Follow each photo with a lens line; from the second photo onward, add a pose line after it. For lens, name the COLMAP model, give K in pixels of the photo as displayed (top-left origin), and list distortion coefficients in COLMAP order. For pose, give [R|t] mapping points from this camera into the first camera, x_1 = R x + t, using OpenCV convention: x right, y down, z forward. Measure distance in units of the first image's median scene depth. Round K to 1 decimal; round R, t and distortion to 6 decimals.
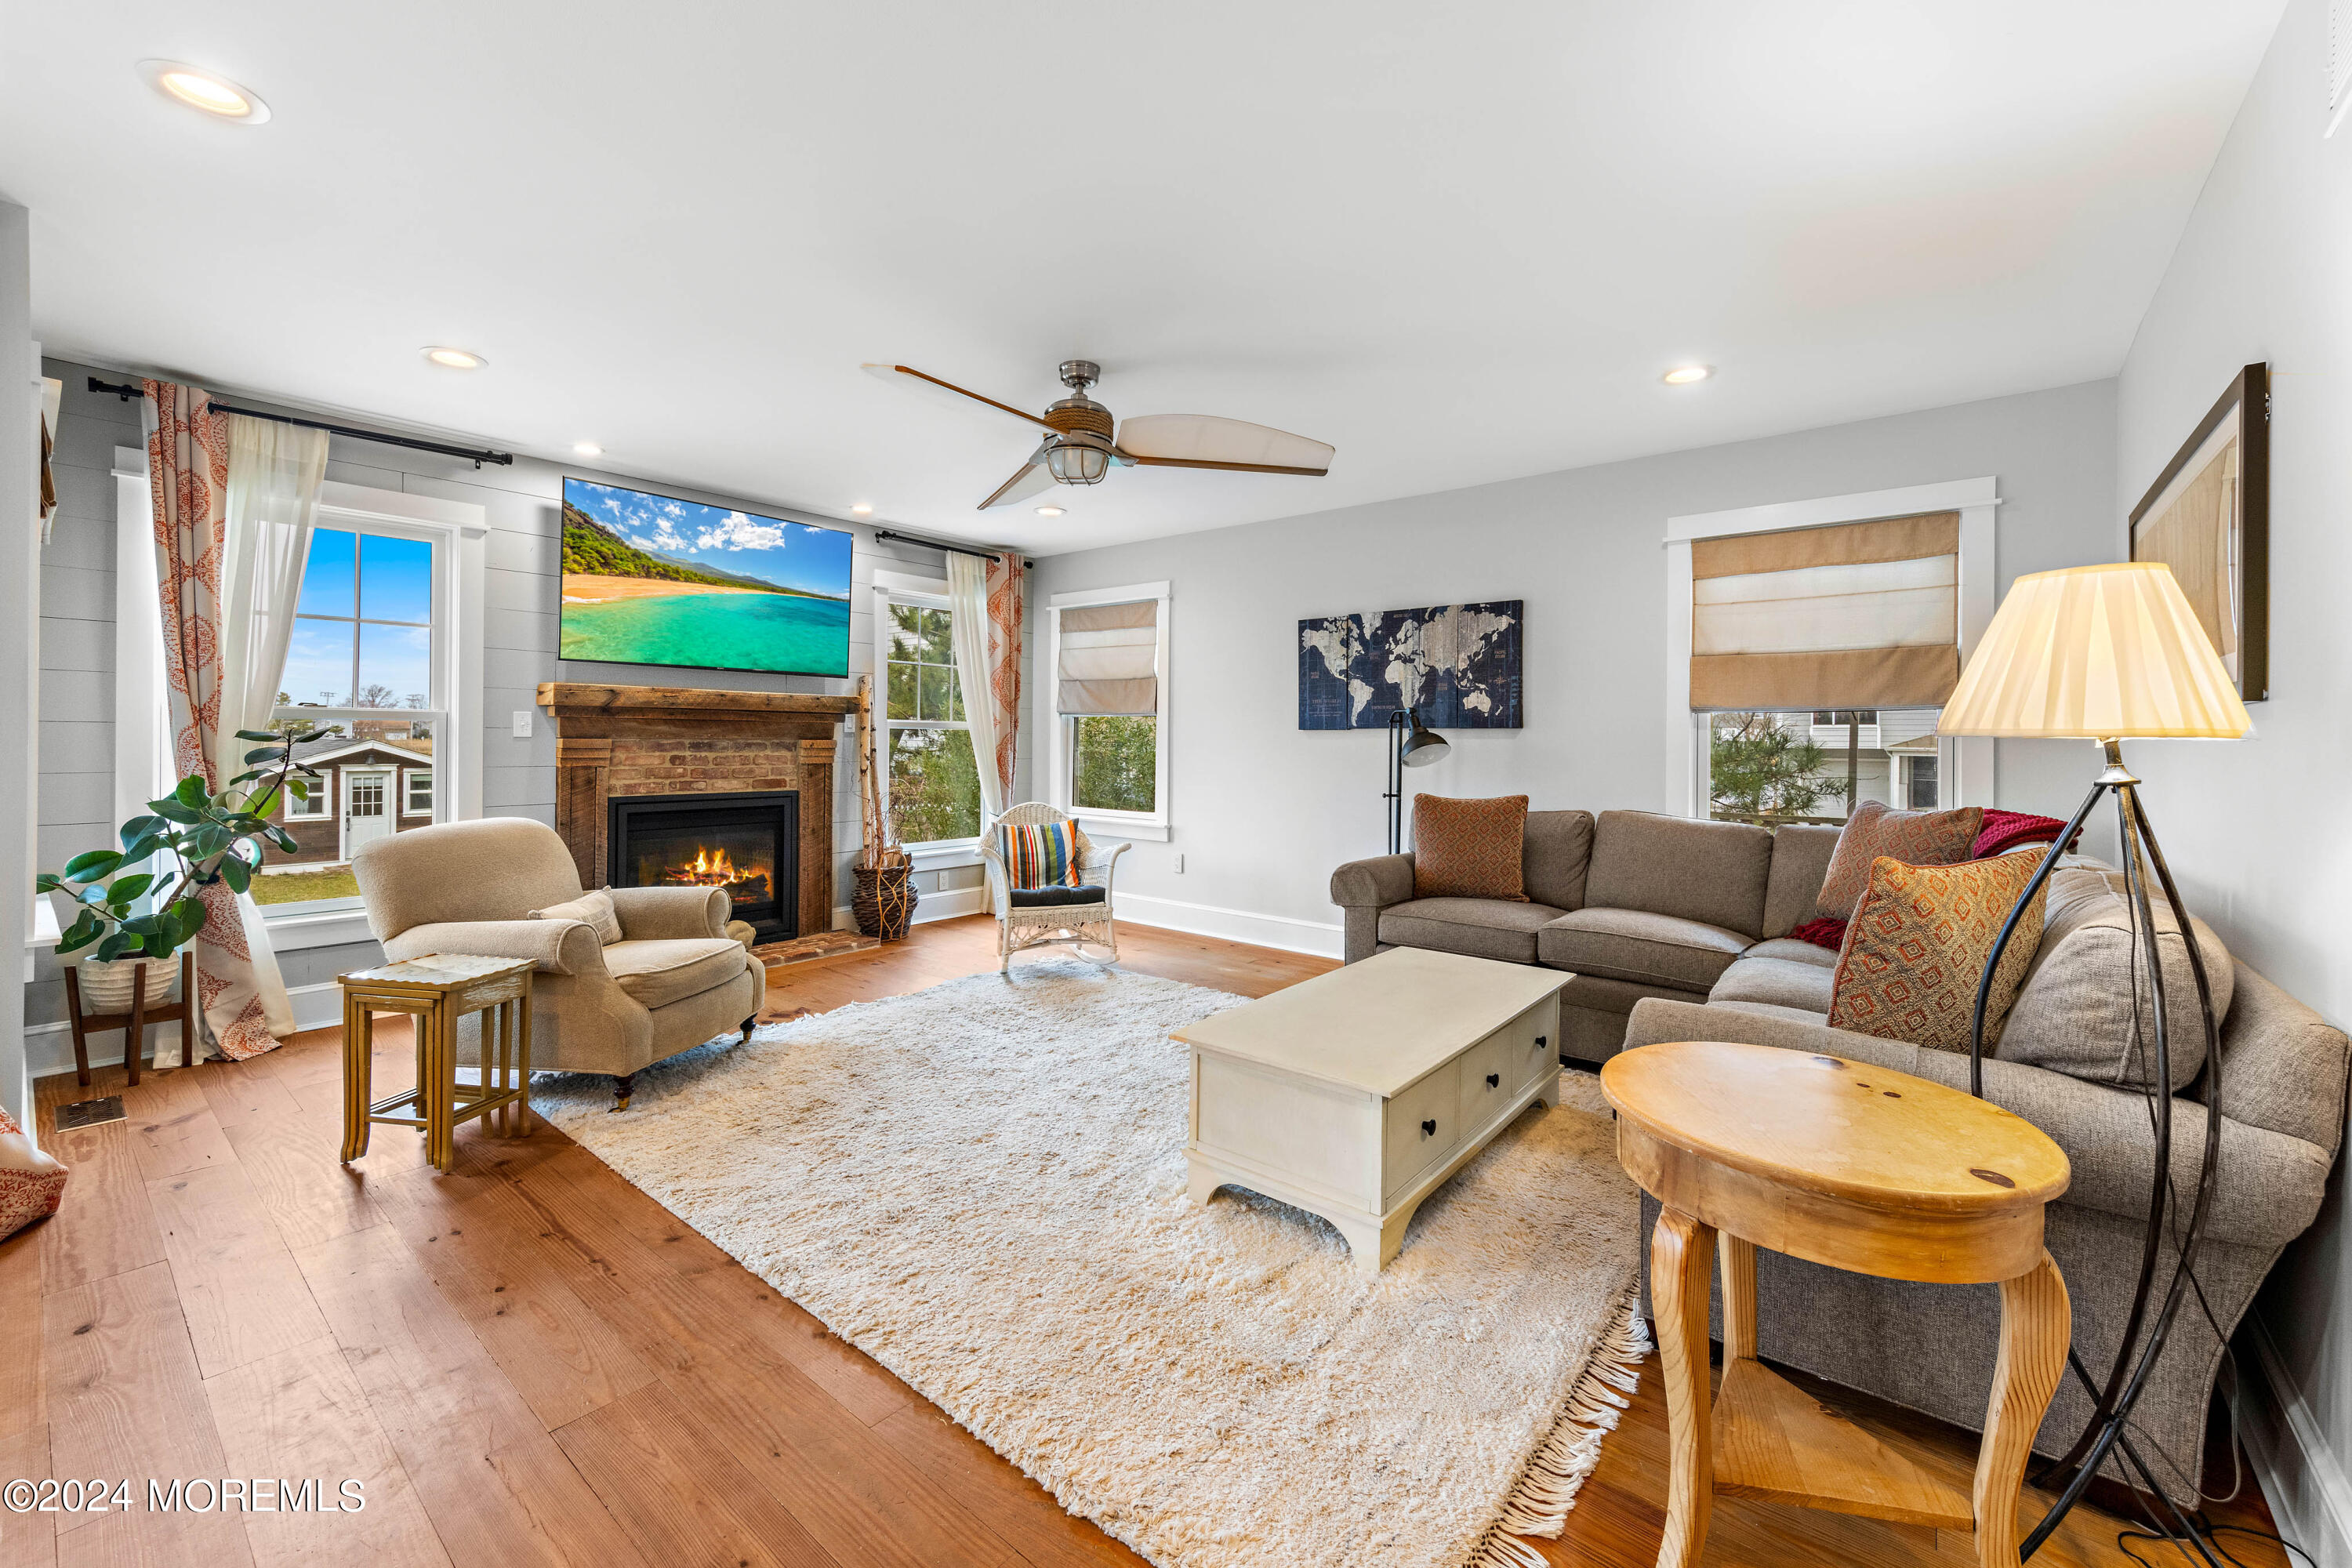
lens RADIAL K [[941.4, 0, 1188.1], [0, 941.4, 734.8], [0, 0, 1]] dist [0.007051, 0.000255]
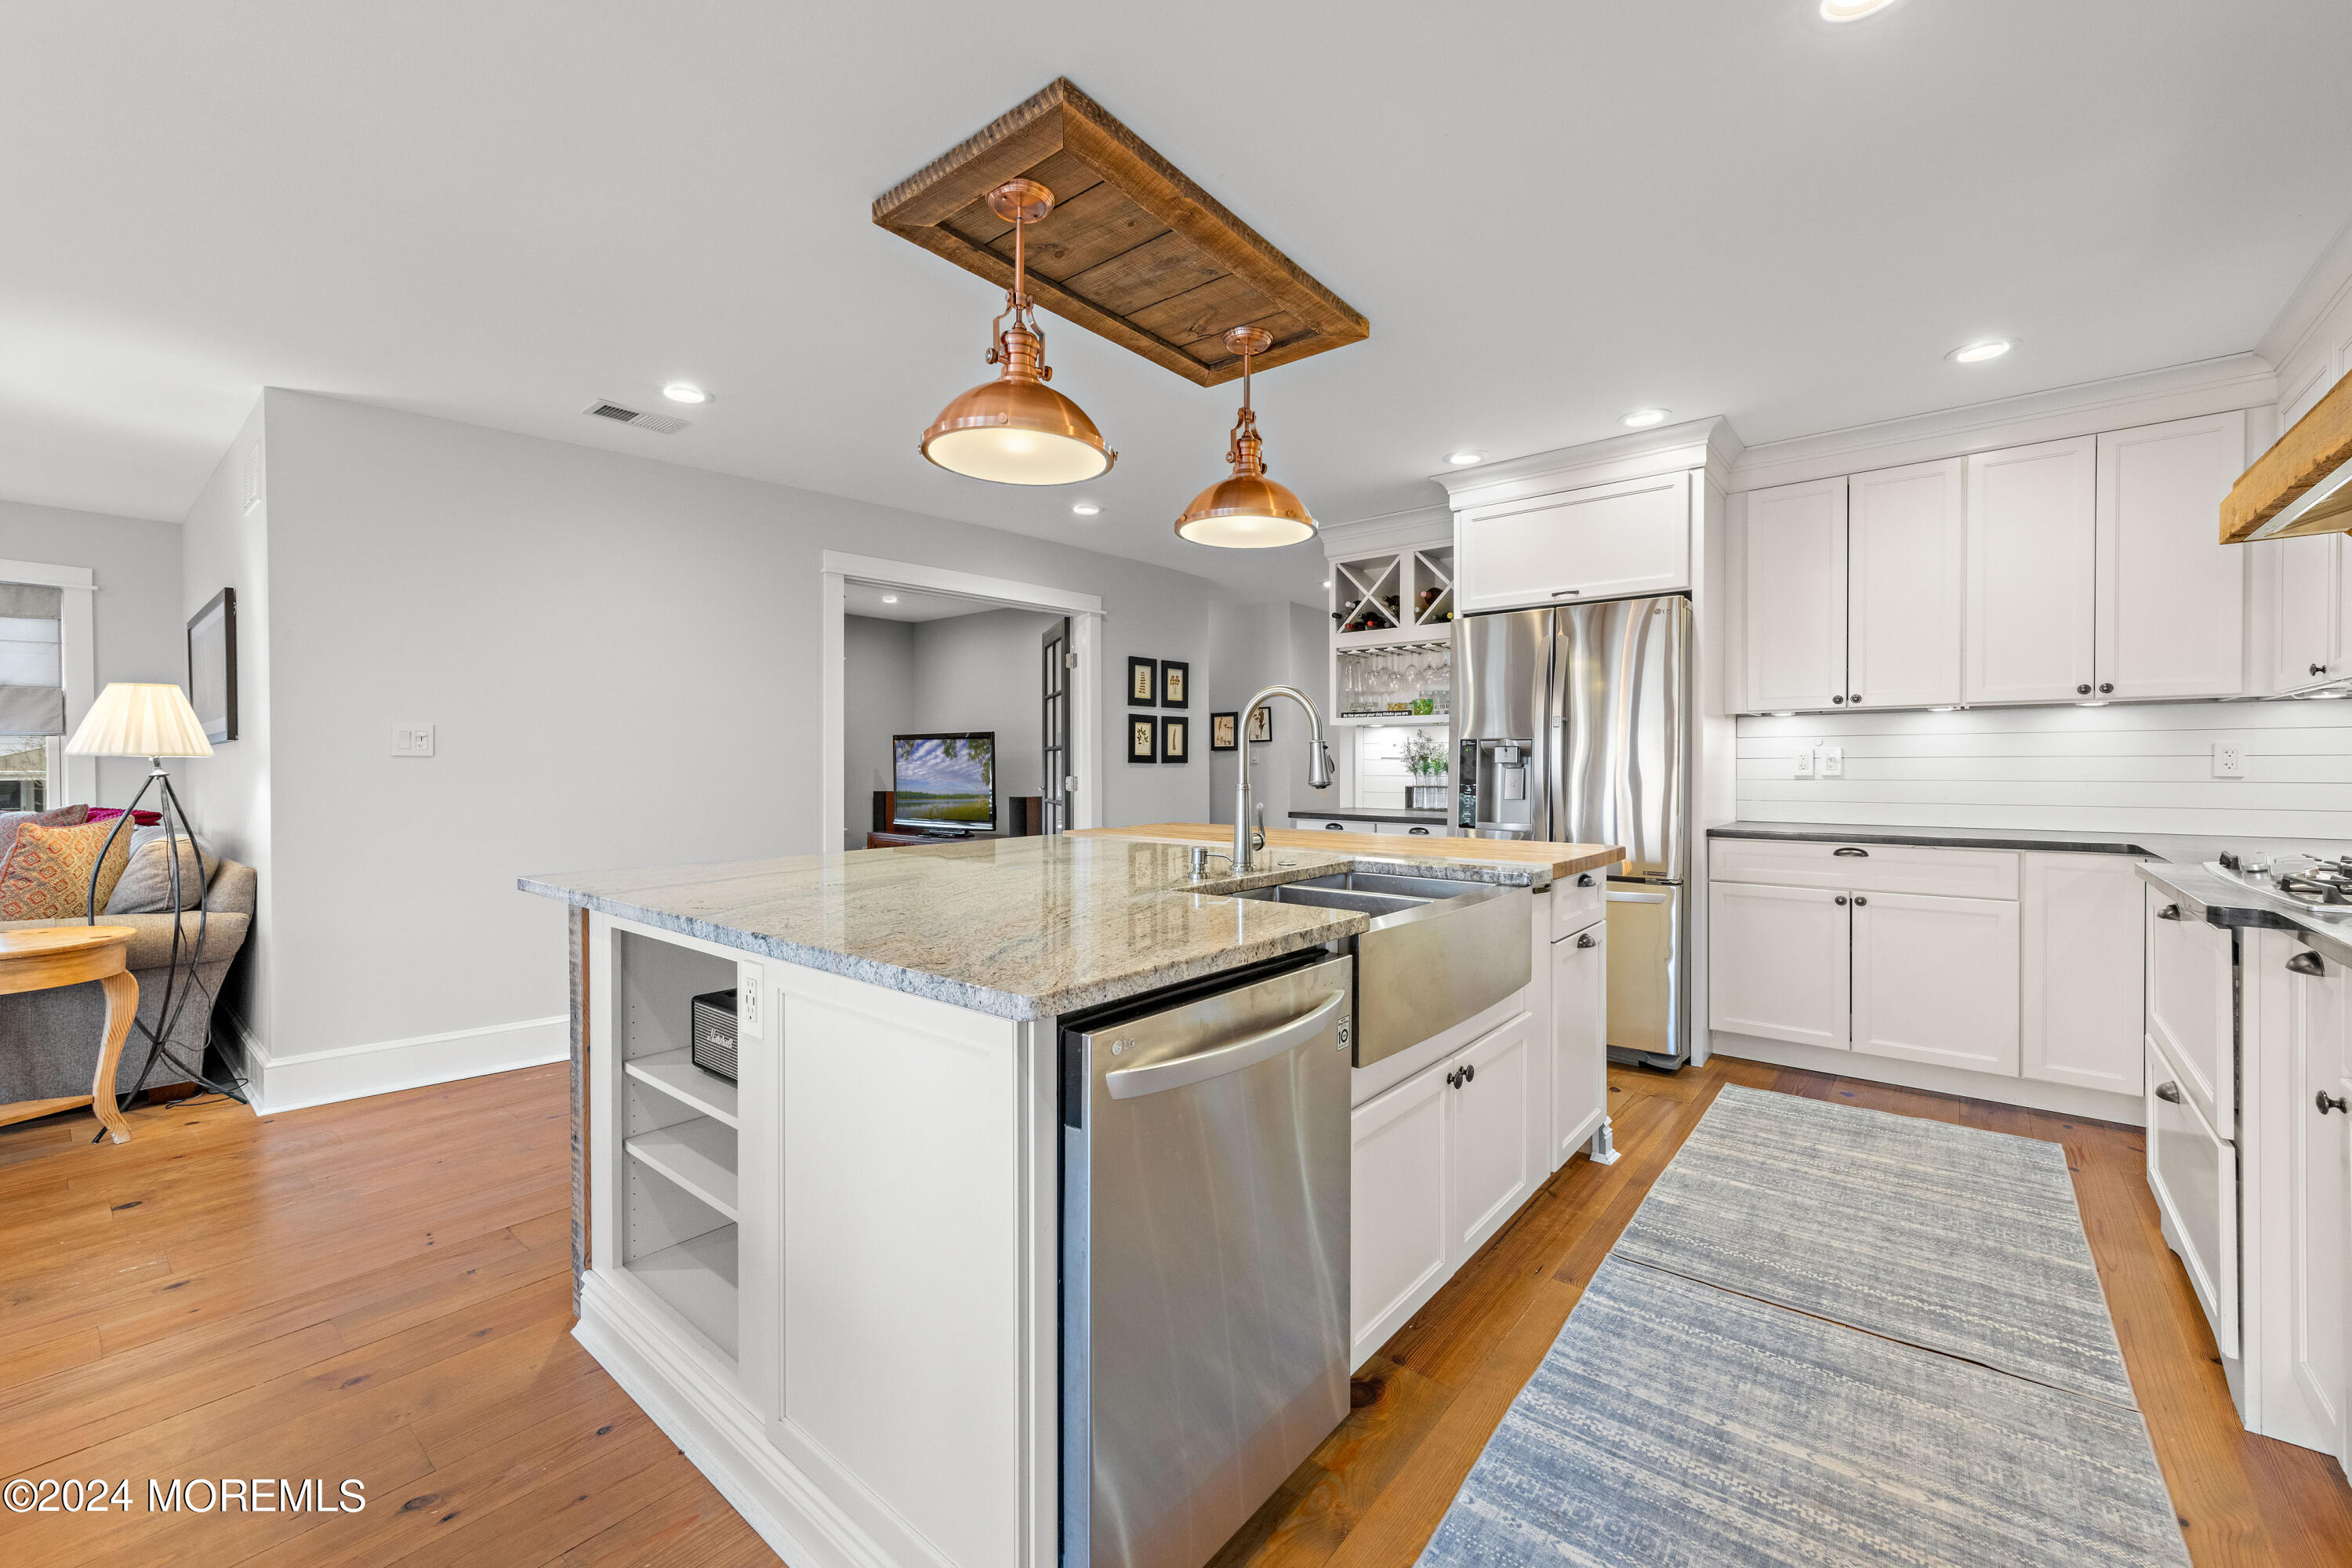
lens RADIAL K [[941.4, 0, 1165.8], [0, 941.4, 780.3], [0, 0, 1]] dist [0.007051, 0.000255]
pose [[0.018629, -0.021537, 0.999594, -0.387226], [-0.002318, 0.999764, 0.021583, 0.002030], [-0.999824, -0.002719, 0.018574, -0.449653]]
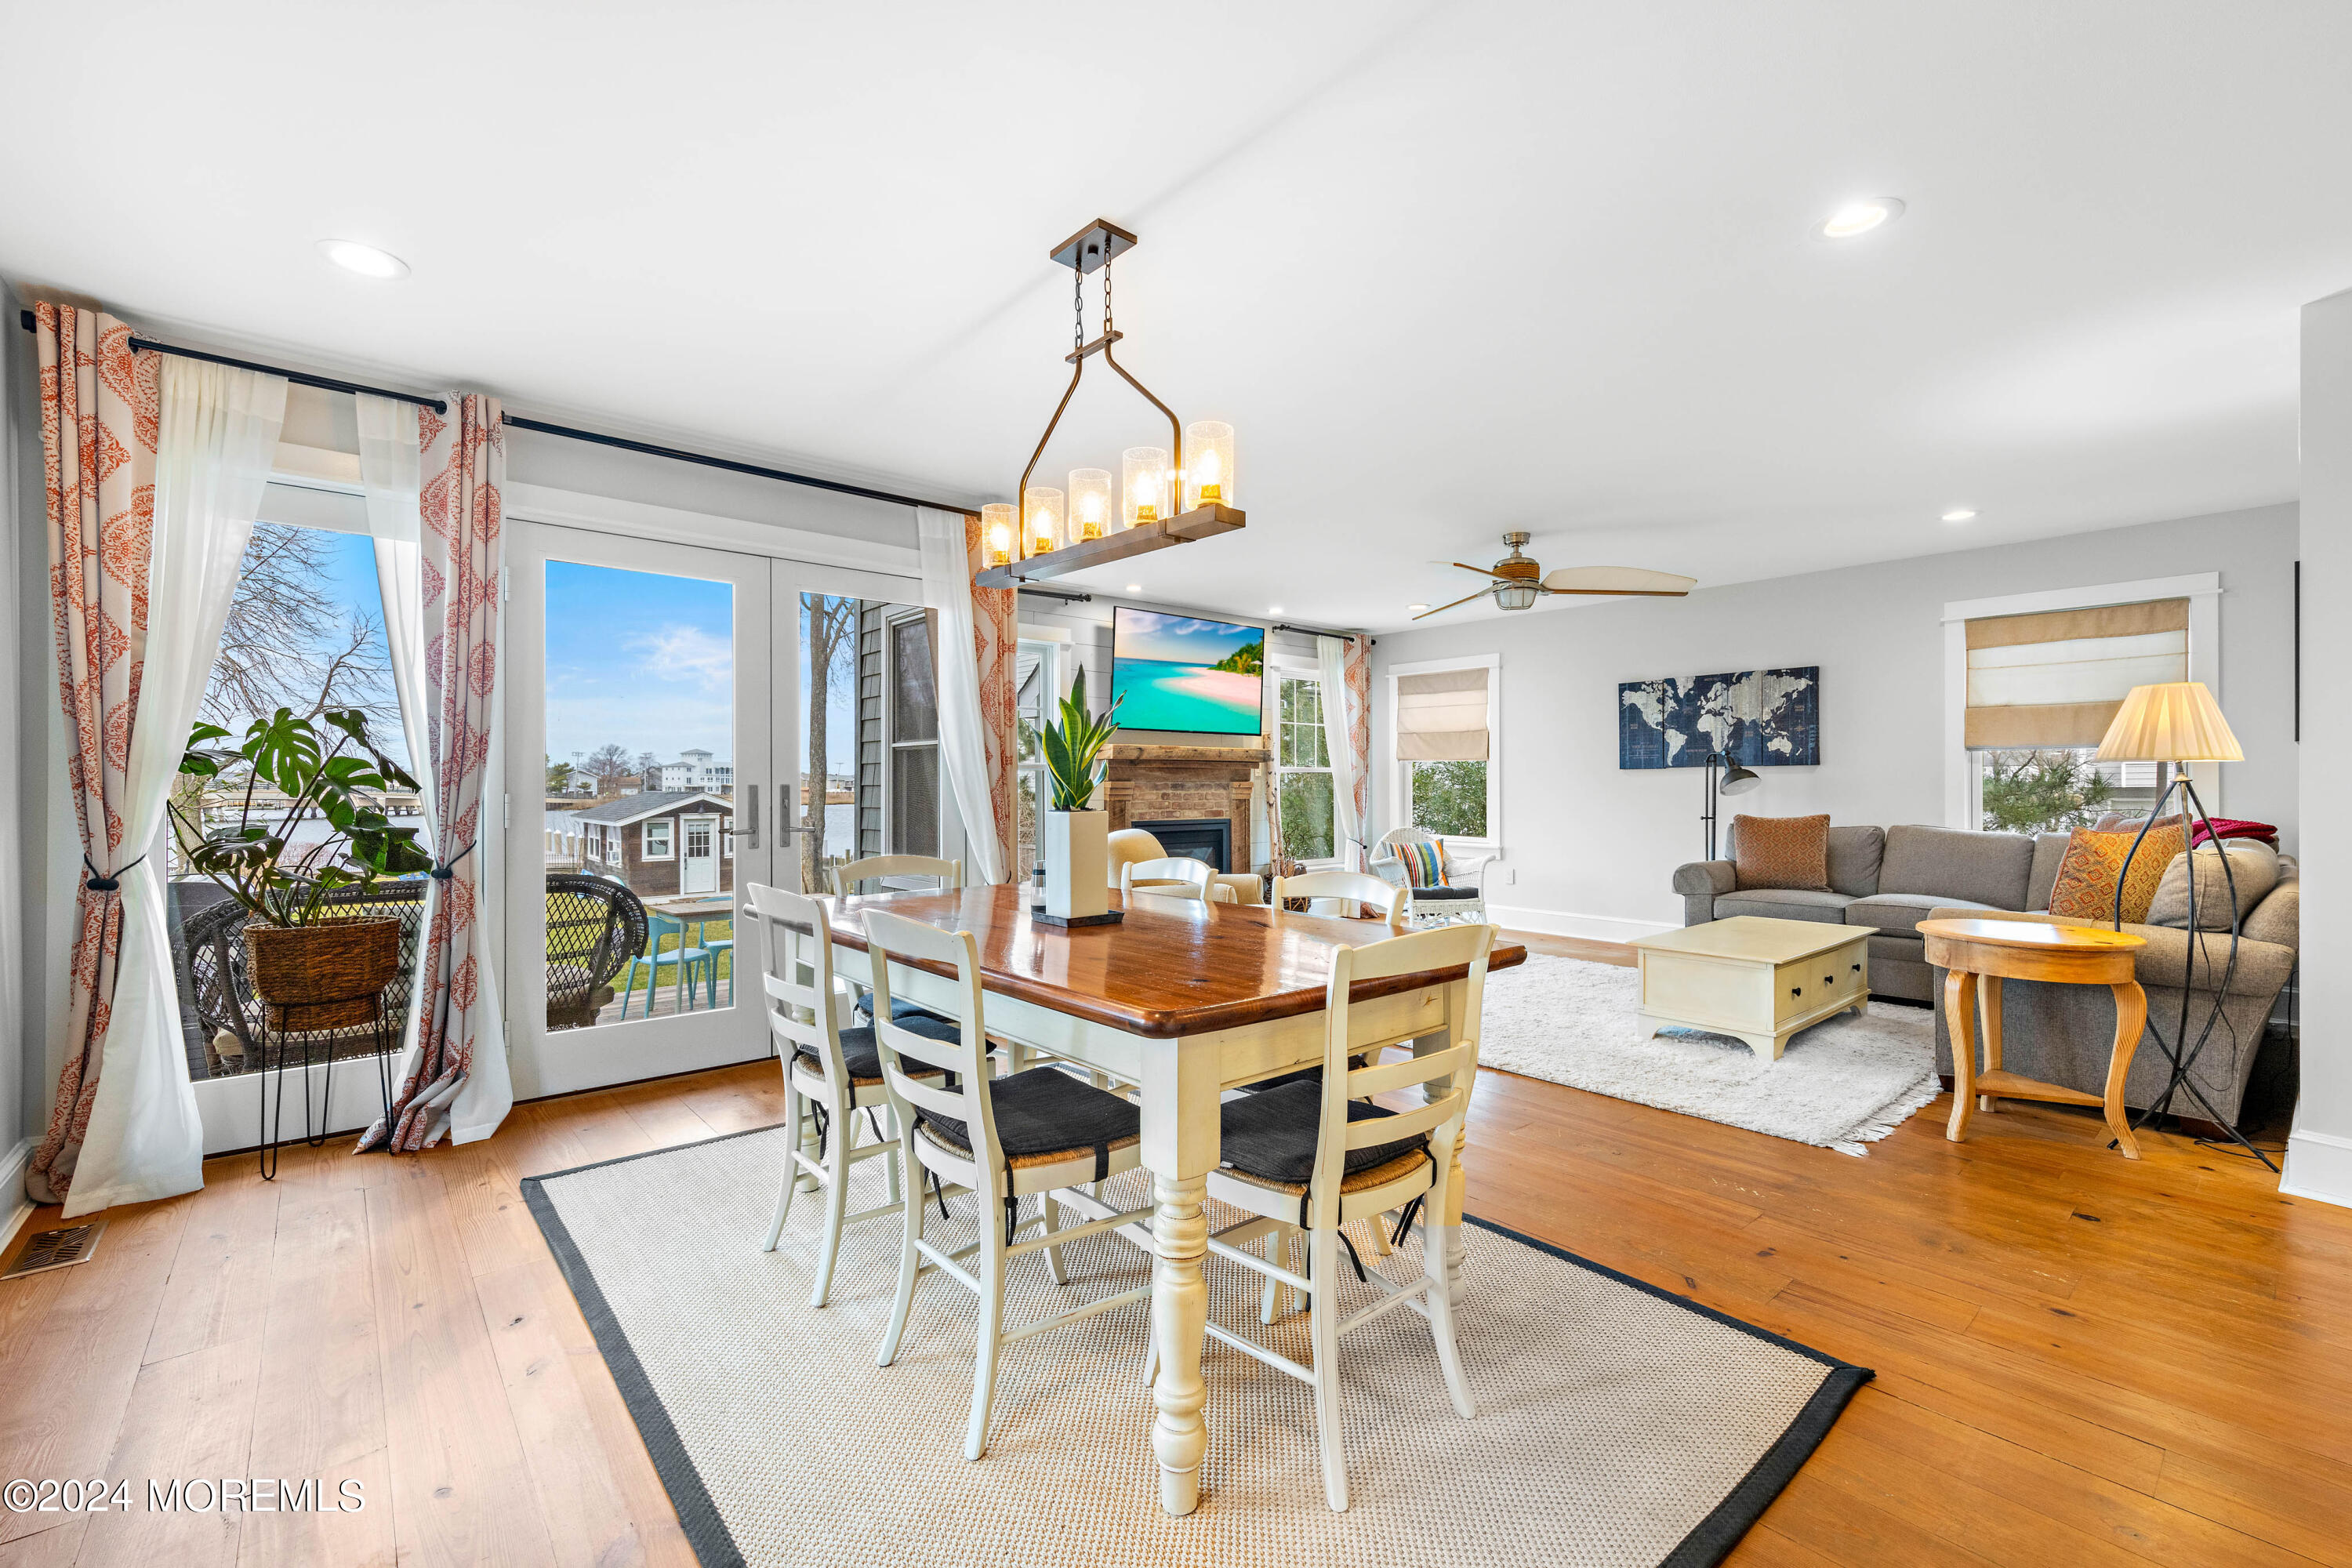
lens RADIAL K [[979.7, 0, 1185.7], [0, 979.7, 783.6], [0, 0, 1]] dist [0.003726, -0.000275]
pose [[0.982859, -0.010994, -0.184029, -0.251881], [0.011143, 0.999938, -0.000225, 0.009124], [0.184020, -0.001830, 0.982921, -0.483062]]
